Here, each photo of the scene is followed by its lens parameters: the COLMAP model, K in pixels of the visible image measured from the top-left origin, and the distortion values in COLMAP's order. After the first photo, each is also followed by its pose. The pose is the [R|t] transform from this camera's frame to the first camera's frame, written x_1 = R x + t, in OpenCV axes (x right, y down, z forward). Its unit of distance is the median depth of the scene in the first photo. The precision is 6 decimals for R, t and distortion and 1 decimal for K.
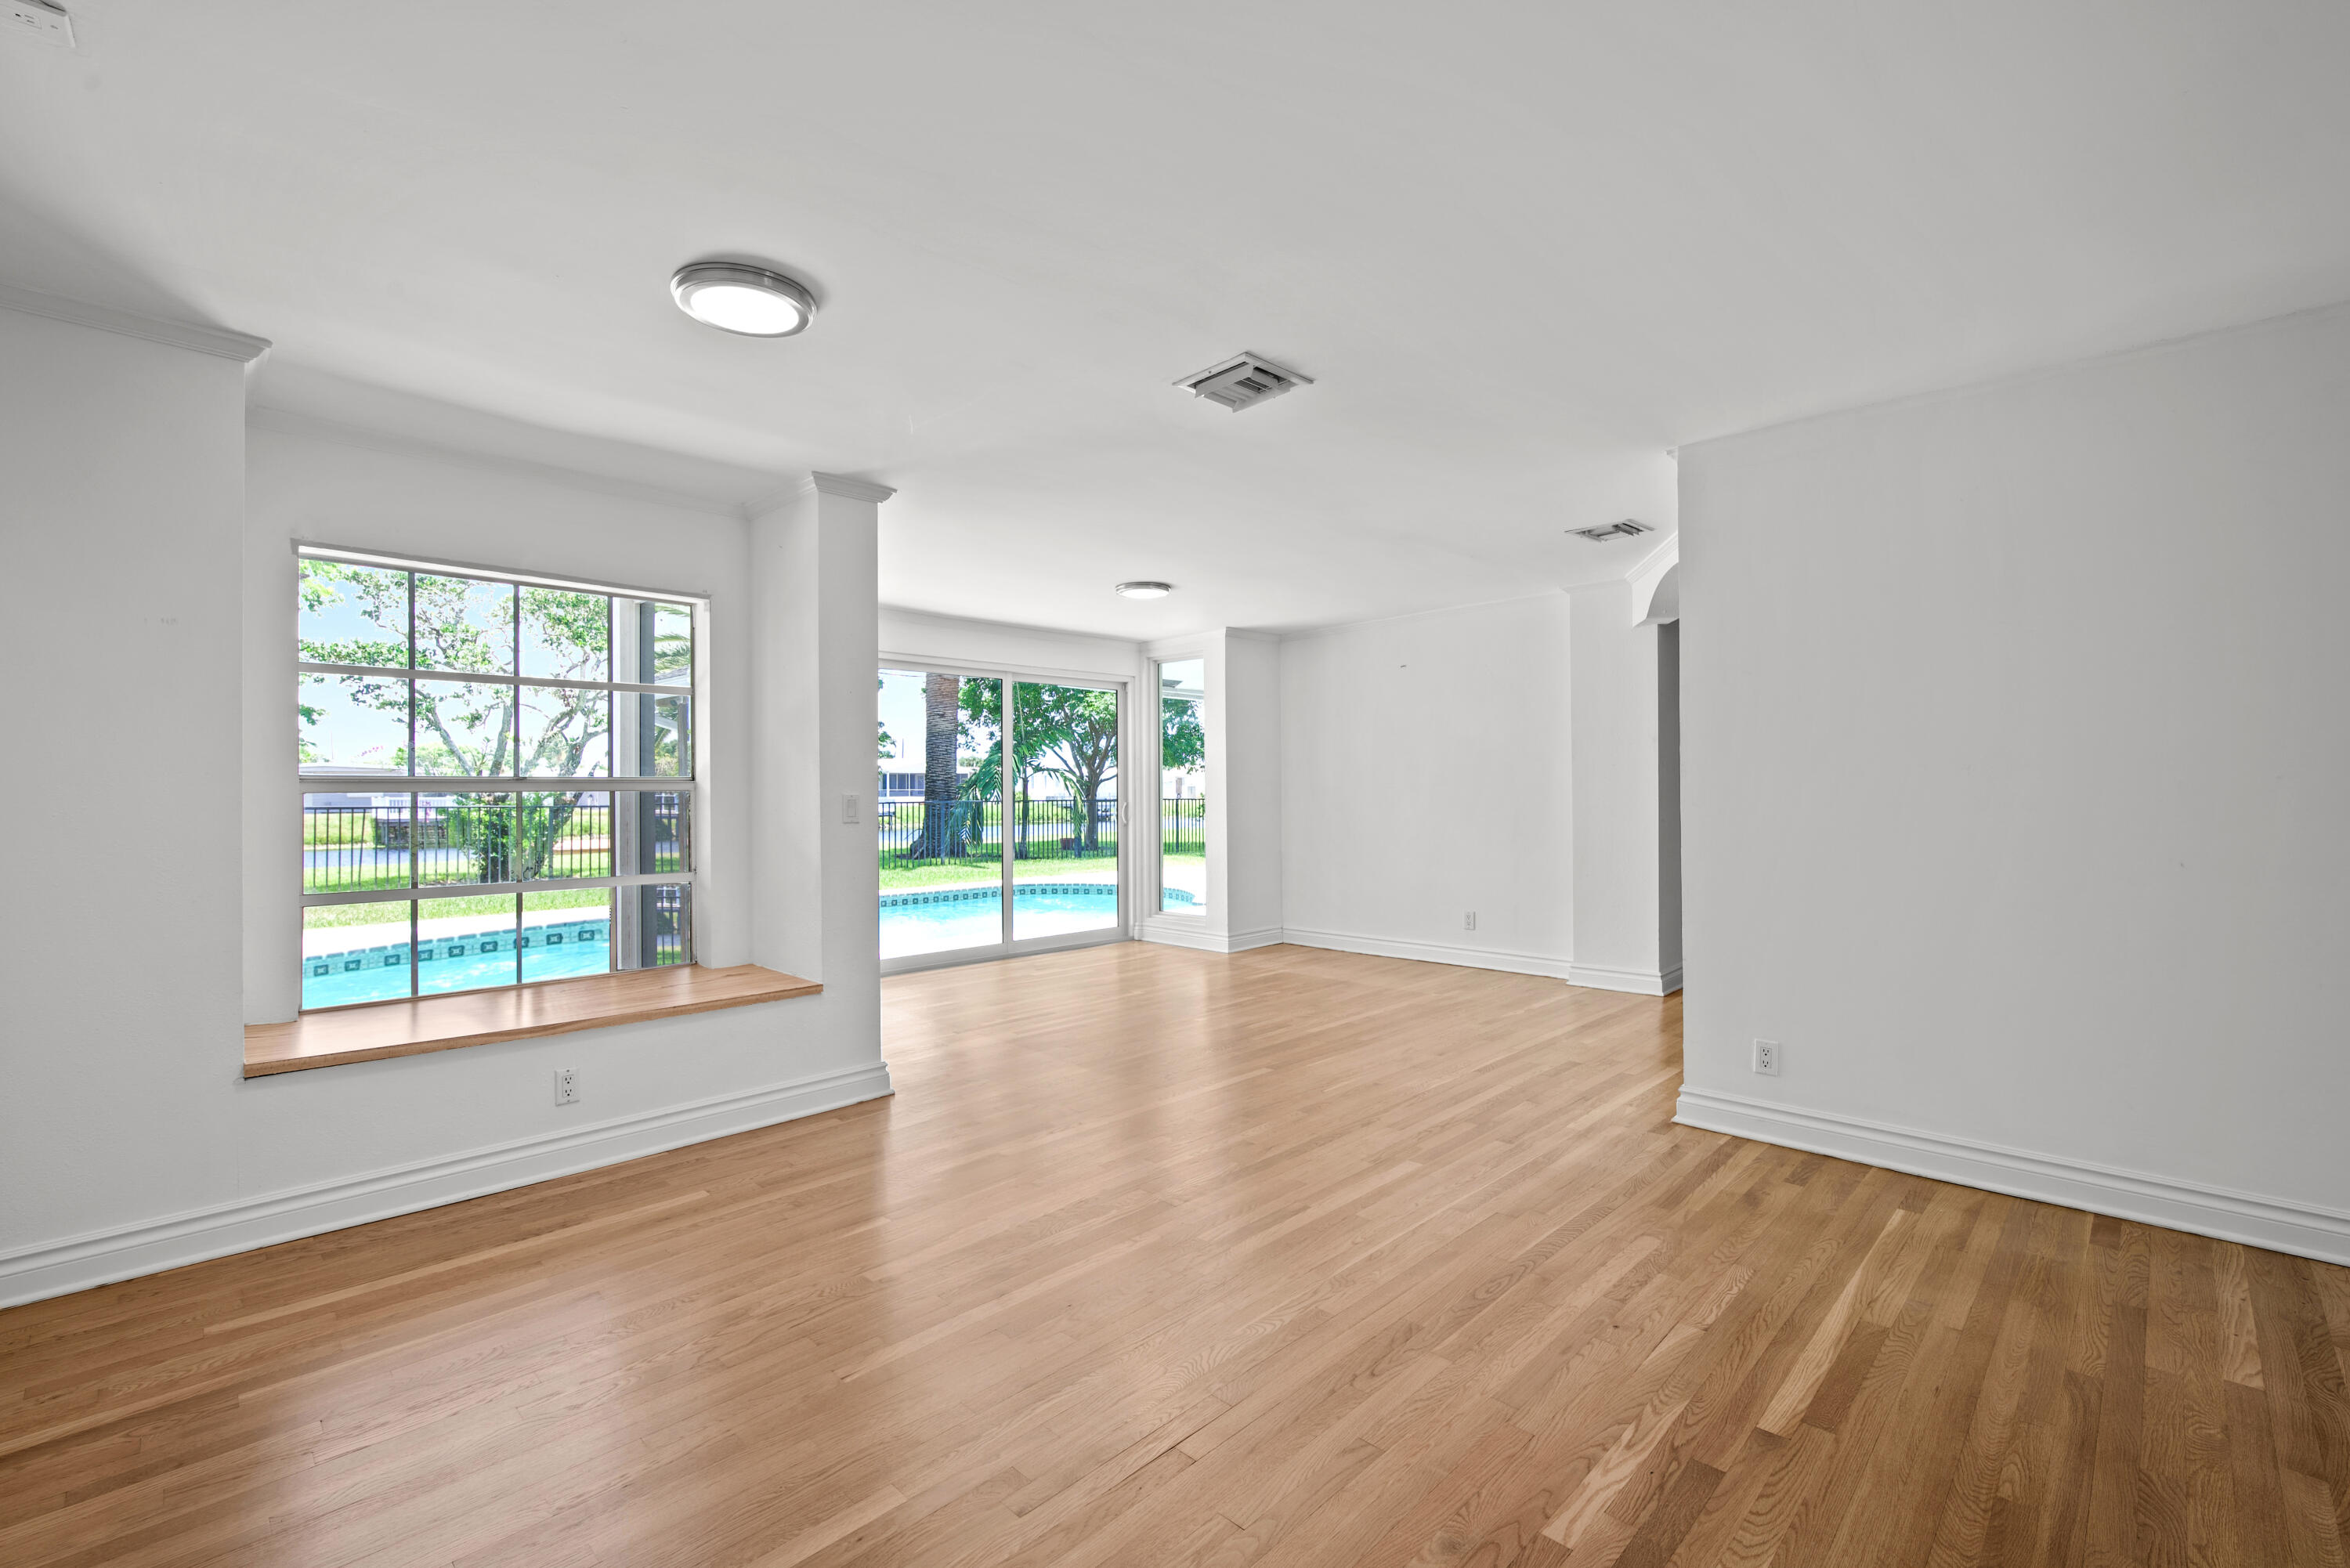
lens RADIAL K [[1016.6, 0, 1179.5], [0, 1016.6, 776.3], [0, 0, 1]] dist [0.000470, -0.000200]
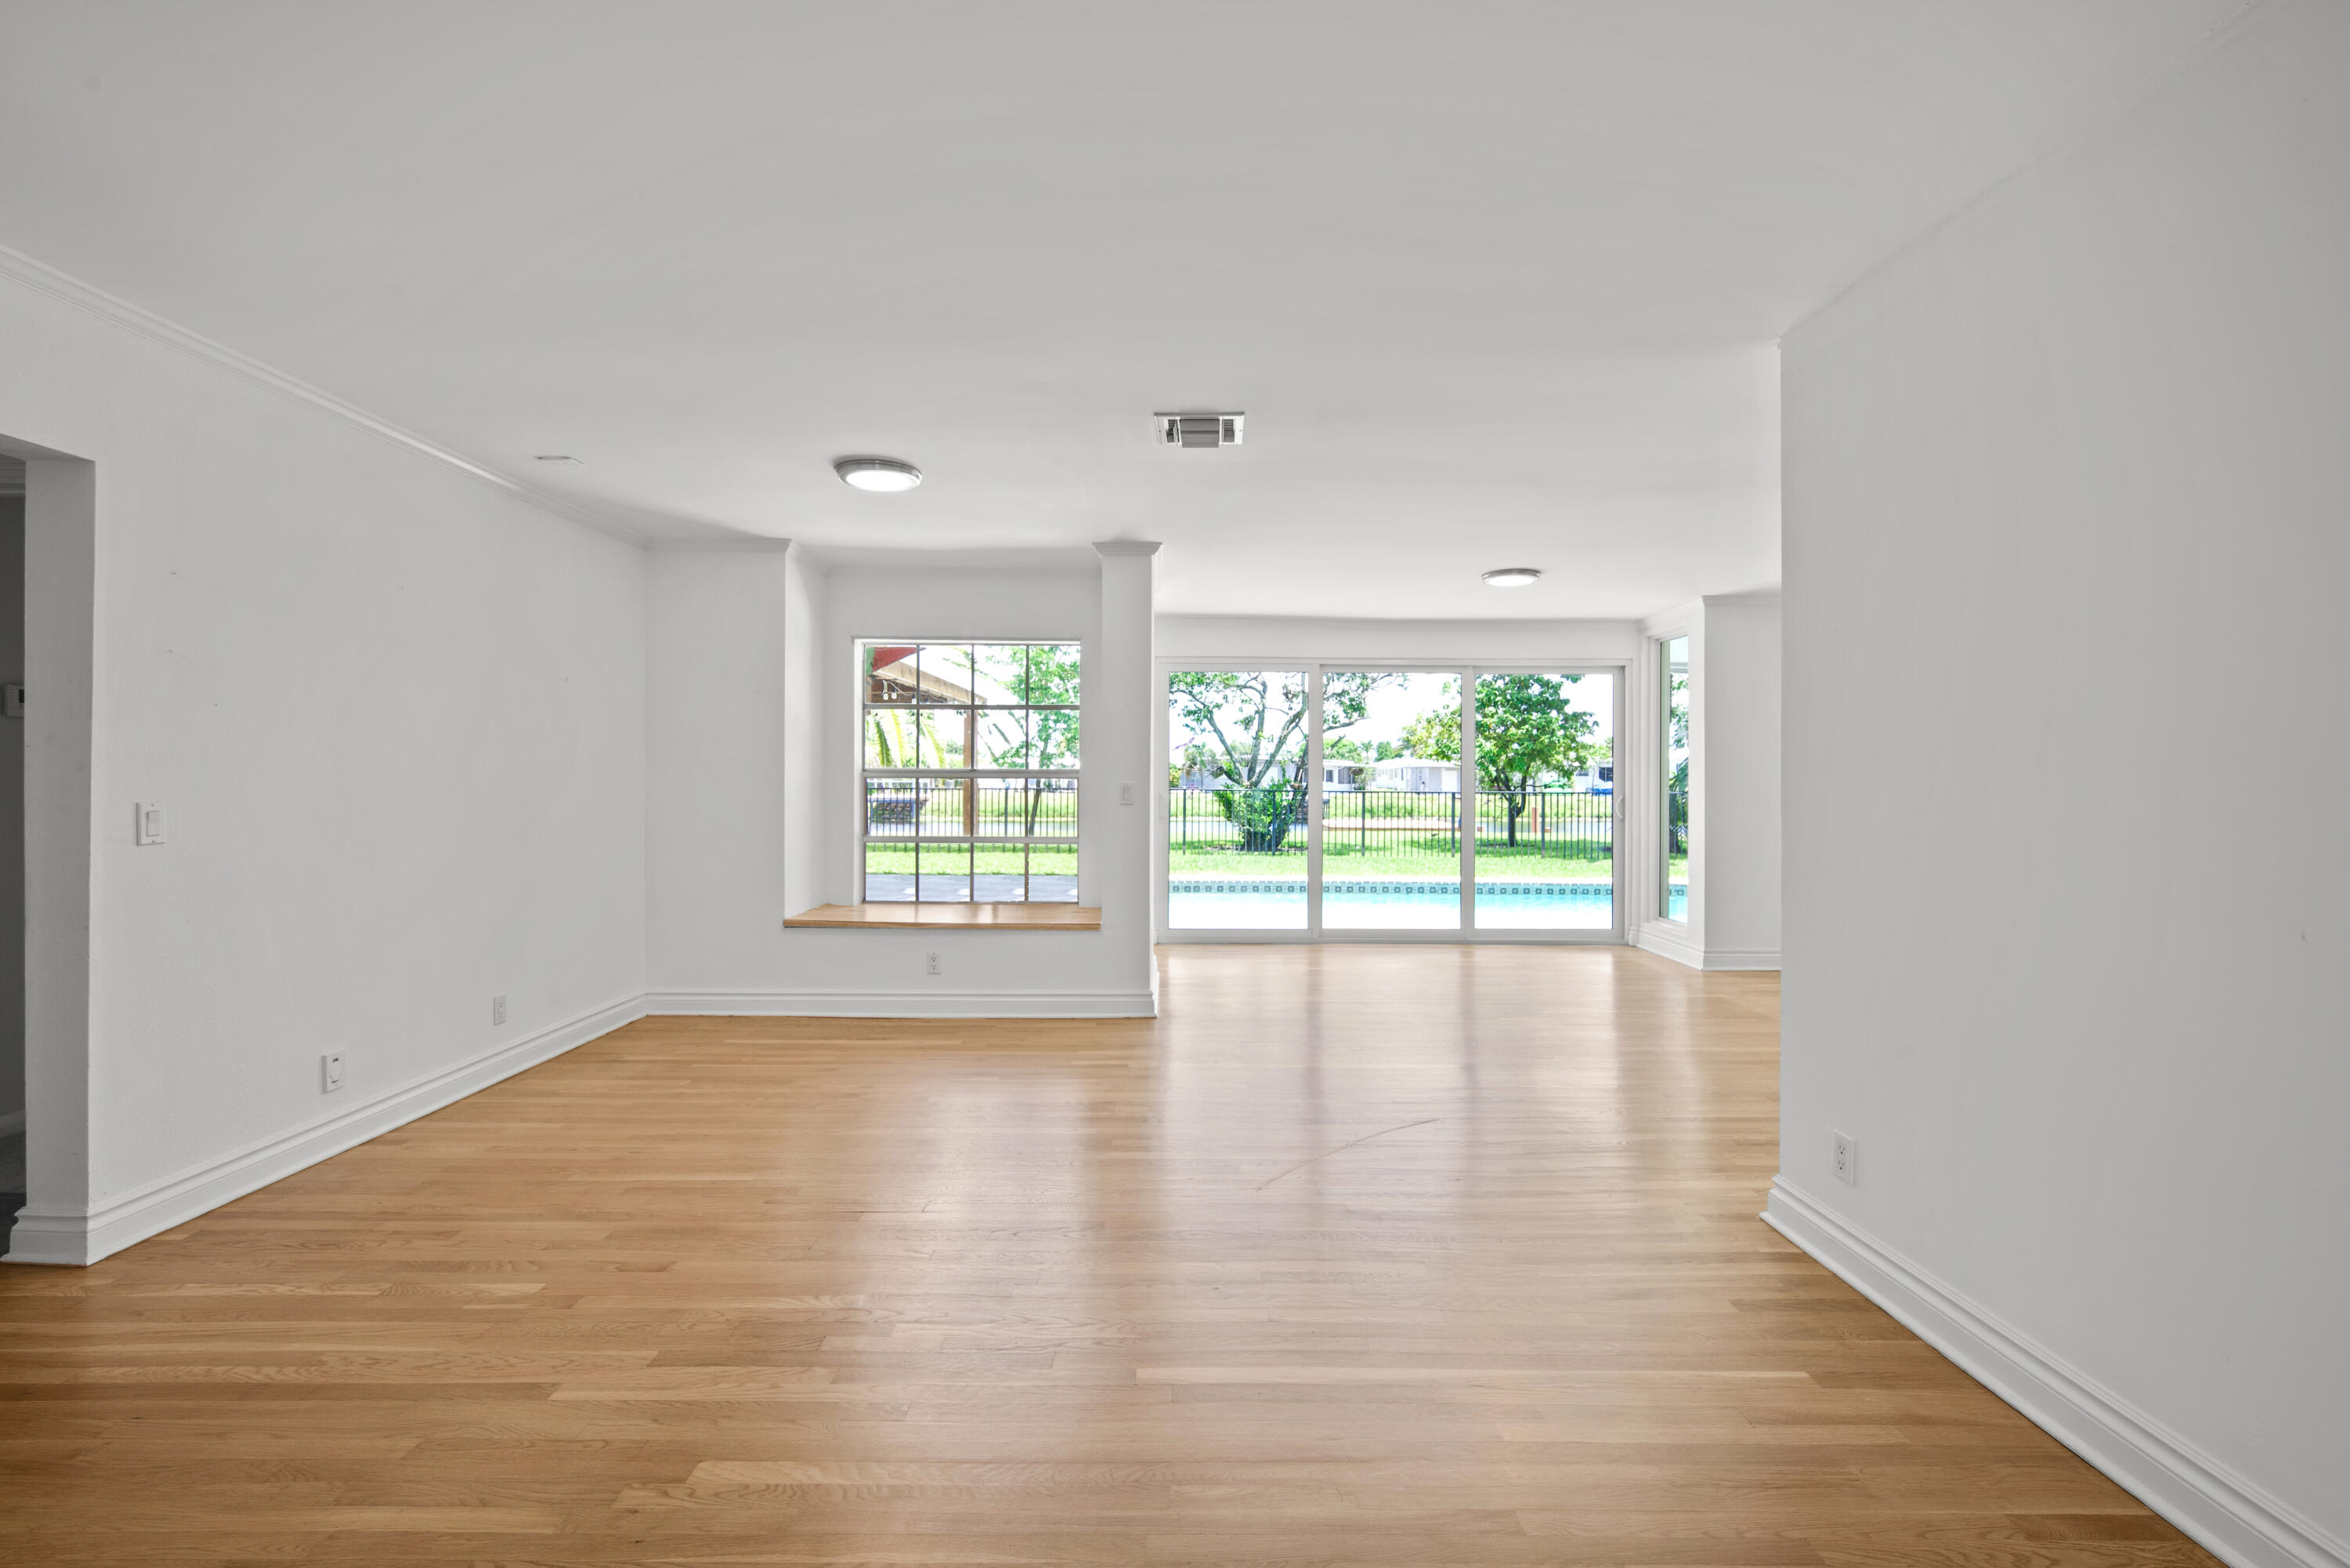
lens RADIAL K [[1016.6, 0, 1183.2], [0, 1016.6, 785.2], [0, 0, 1]] dist [0.000470, -0.000200]
pose [[0.699727, 0.013501, -0.714283, 0.357393], [0.000096, 0.999820, 0.018993, -0.002235], [0.714410, -0.013358, 0.699599, 0.072260]]
